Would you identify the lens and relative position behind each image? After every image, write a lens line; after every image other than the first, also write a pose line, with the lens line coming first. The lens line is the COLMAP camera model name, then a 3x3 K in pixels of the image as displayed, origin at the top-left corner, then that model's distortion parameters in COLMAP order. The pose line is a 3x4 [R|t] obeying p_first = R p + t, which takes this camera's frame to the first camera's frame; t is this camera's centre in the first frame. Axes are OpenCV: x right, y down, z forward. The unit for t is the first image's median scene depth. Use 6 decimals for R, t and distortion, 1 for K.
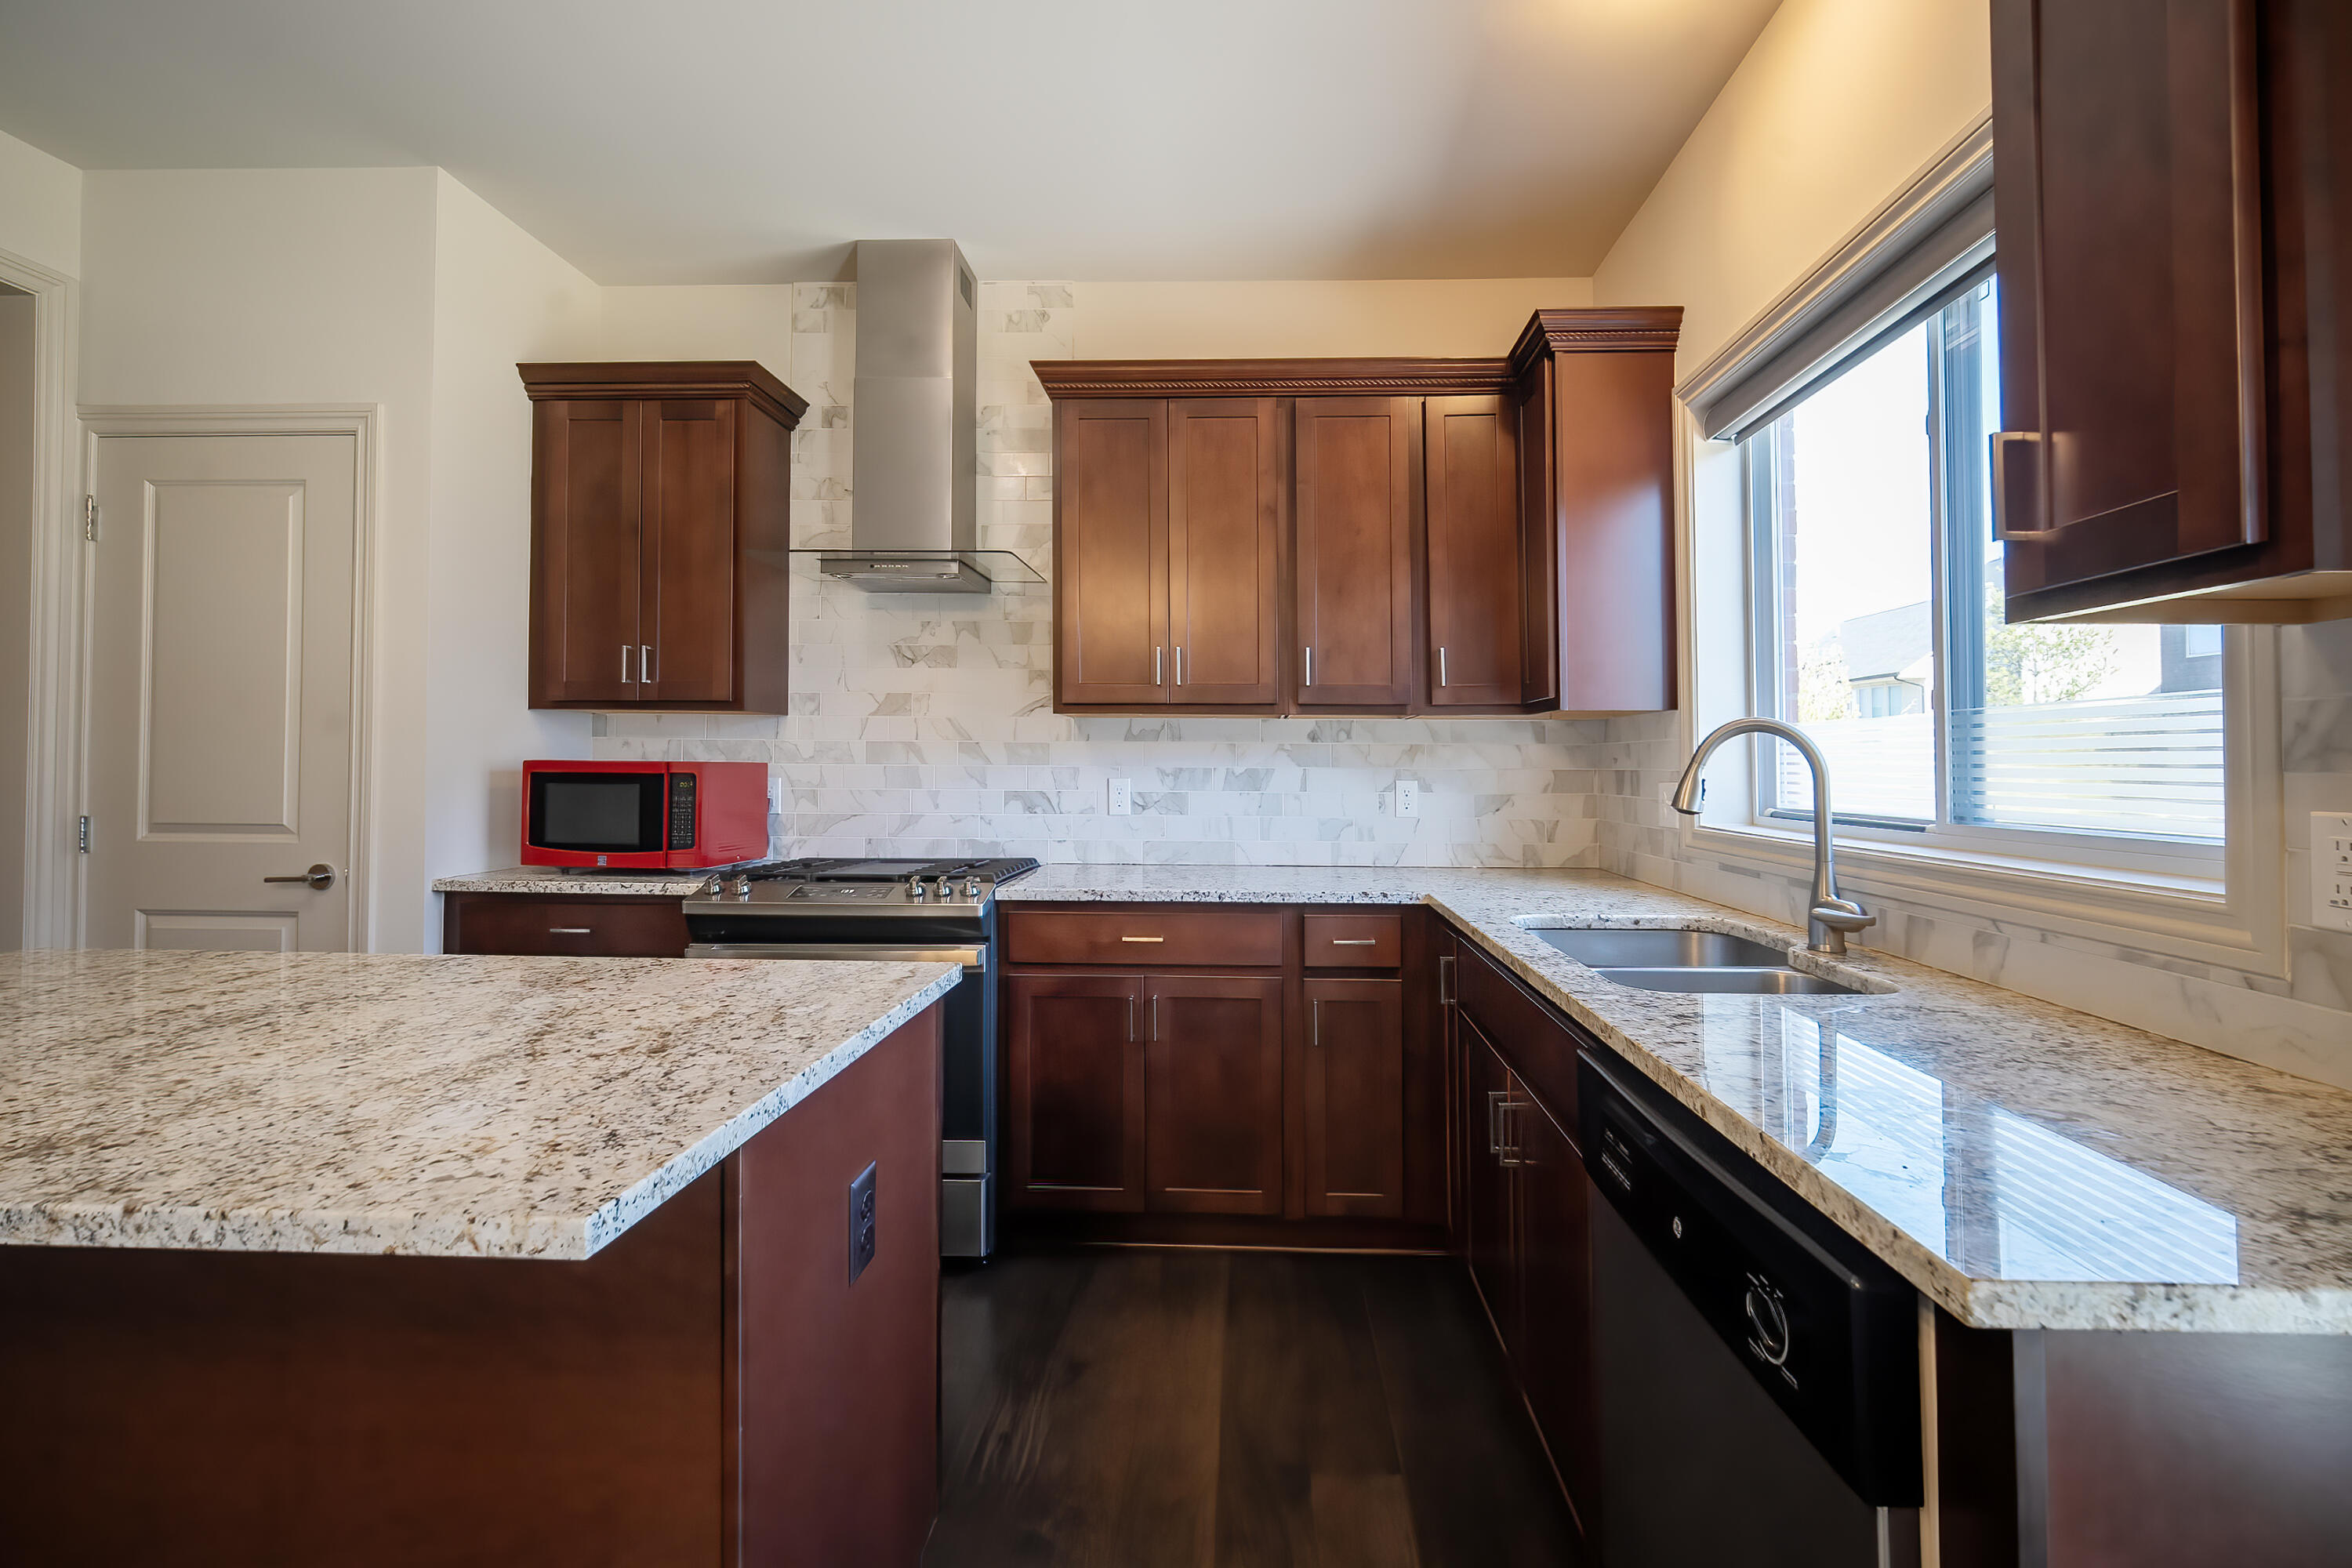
lens RADIAL K [[1089.9, 0, 1176.0], [0, 1089.9, 784.0], [0, 0, 1]] dist [-0.000860, -0.000062]
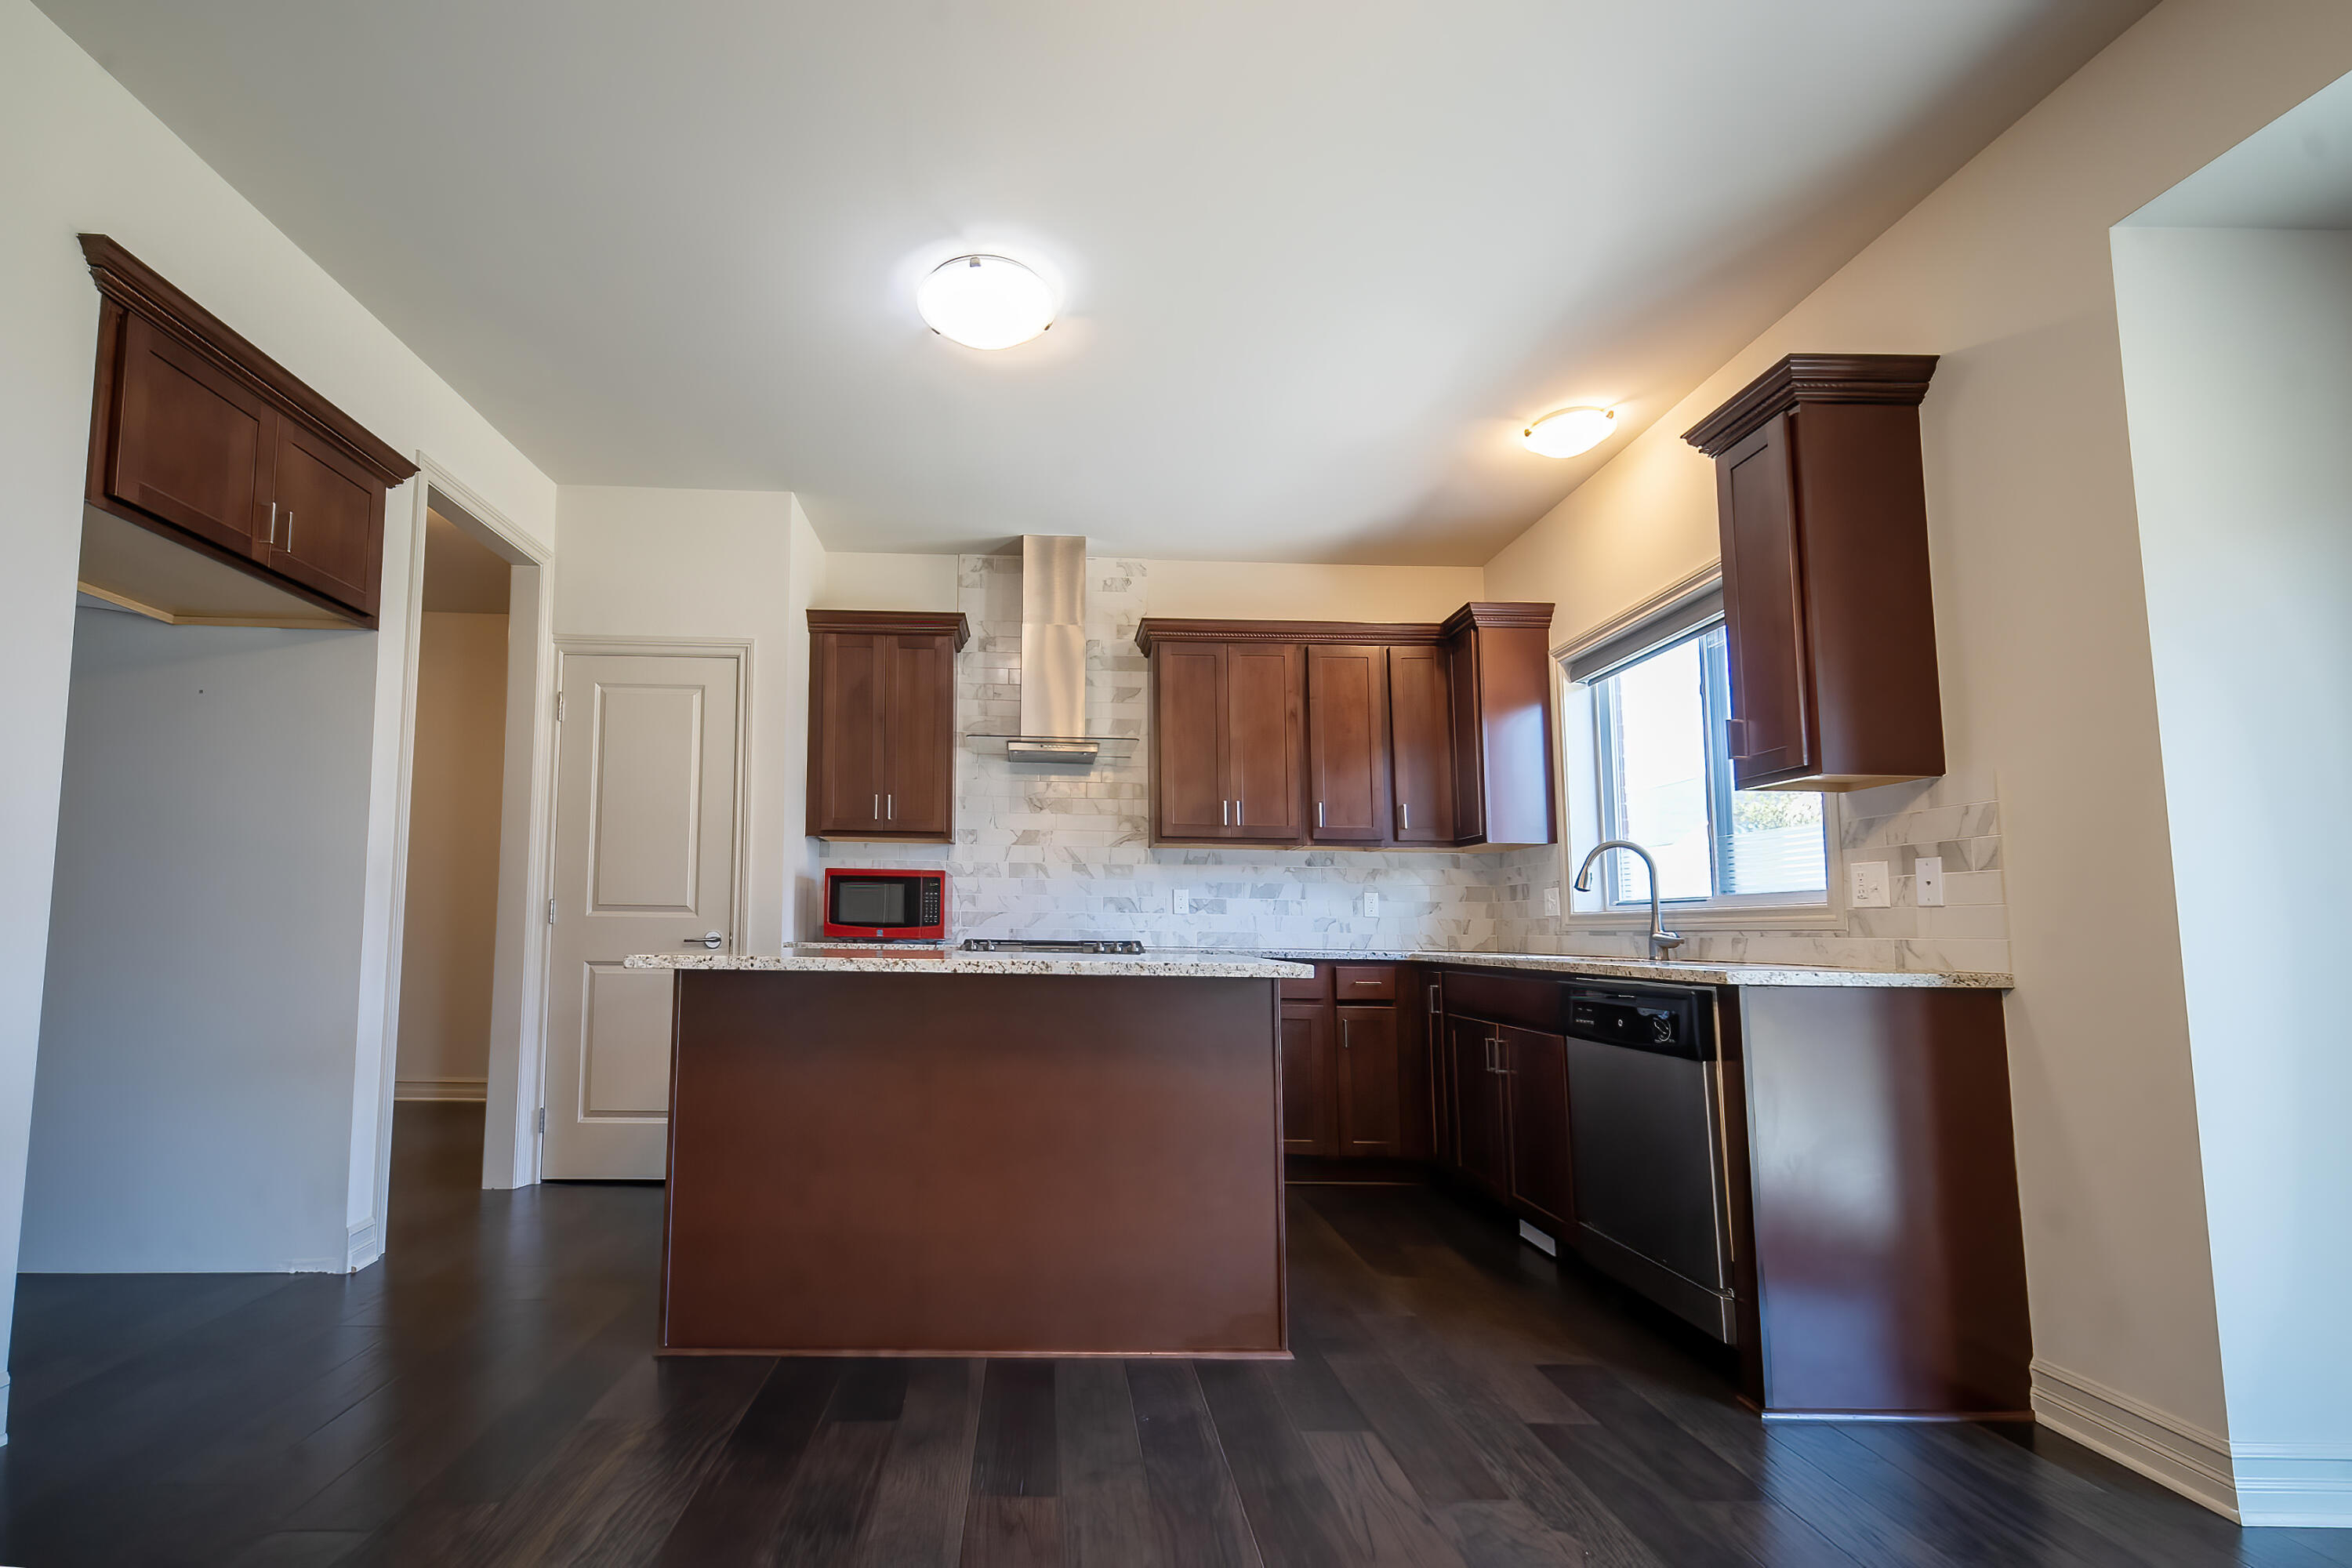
lens RADIAL K [[1102.4, 0, 1044.9], [0, 1102.4, 869.7], [0, 0, 1]] dist [0.015349, -0.000056]
pose [[0.997513, 0.011294, 0.069570, -0.380251], [-0.006228, 0.997341, -0.072613, 0.087214], [-0.070206, 0.071999, 0.994931, -0.537932]]
